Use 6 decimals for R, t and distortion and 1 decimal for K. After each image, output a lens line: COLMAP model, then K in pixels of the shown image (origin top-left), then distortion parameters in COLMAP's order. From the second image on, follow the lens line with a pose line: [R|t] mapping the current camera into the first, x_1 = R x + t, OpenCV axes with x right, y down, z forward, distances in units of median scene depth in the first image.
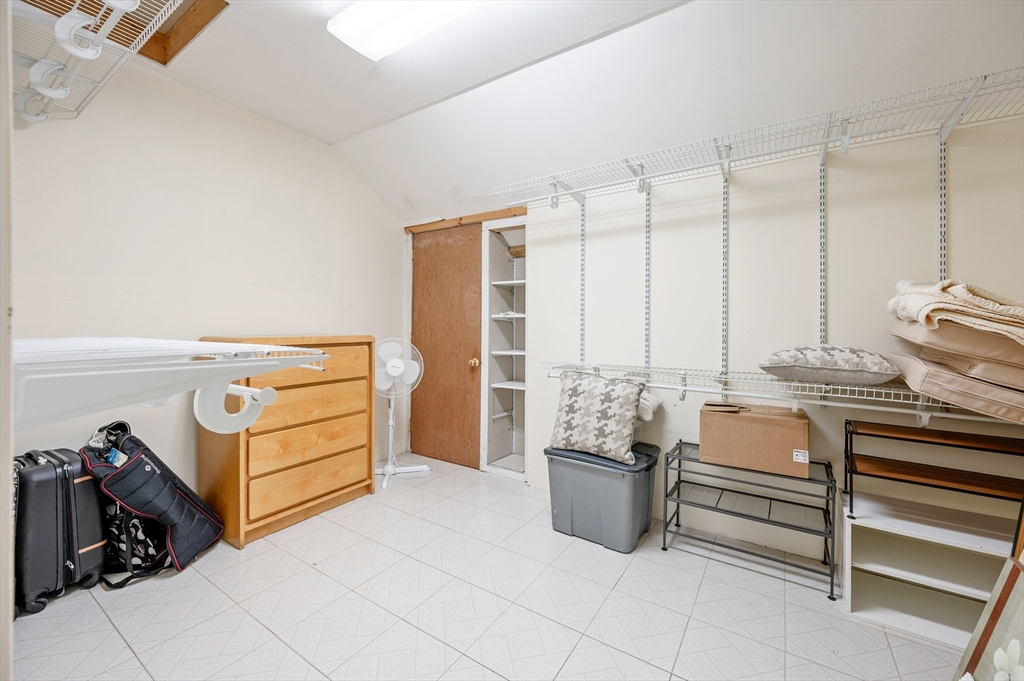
lens RADIAL K [[414.4, 0, 513.1], [0, 414.4, 325.4], [0, 0, 1]] dist [0.000099, 0.000046]
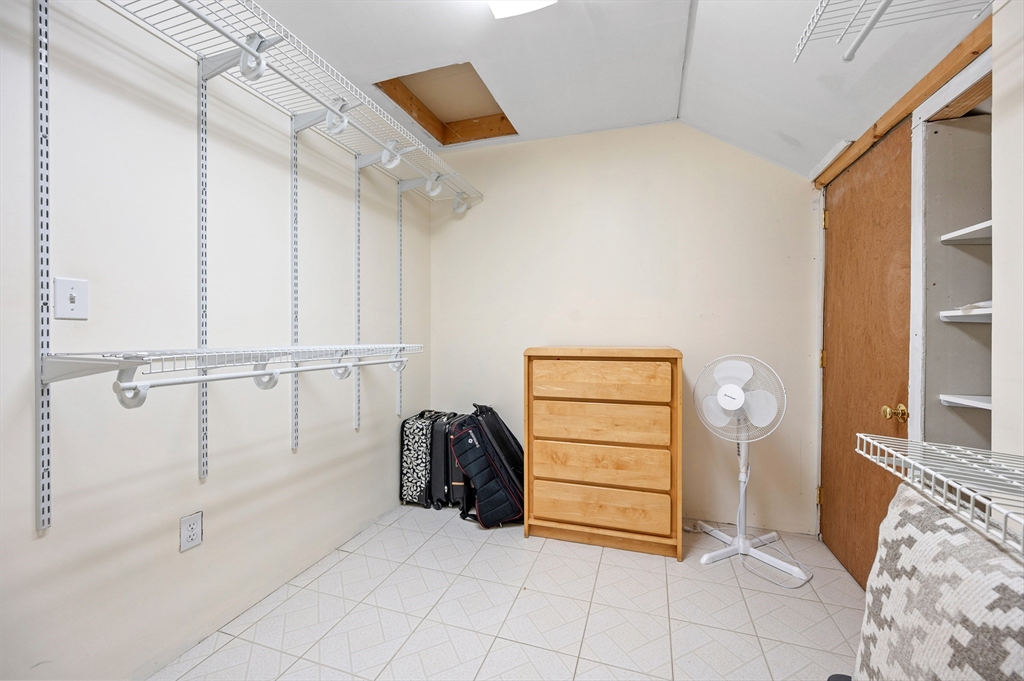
lens RADIAL K [[400.9, 0, 509.2], [0, 400.9, 337.8], [0, 0, 1]] dist [-0.000380, -0.000121]
pose [[0.251921, 0.002929, -0.967743, 0.284817], [0.001894, 0.999992, 0.003519, 0.000048], [0.967746, -0.002720, 0.251913, 0.526258]]
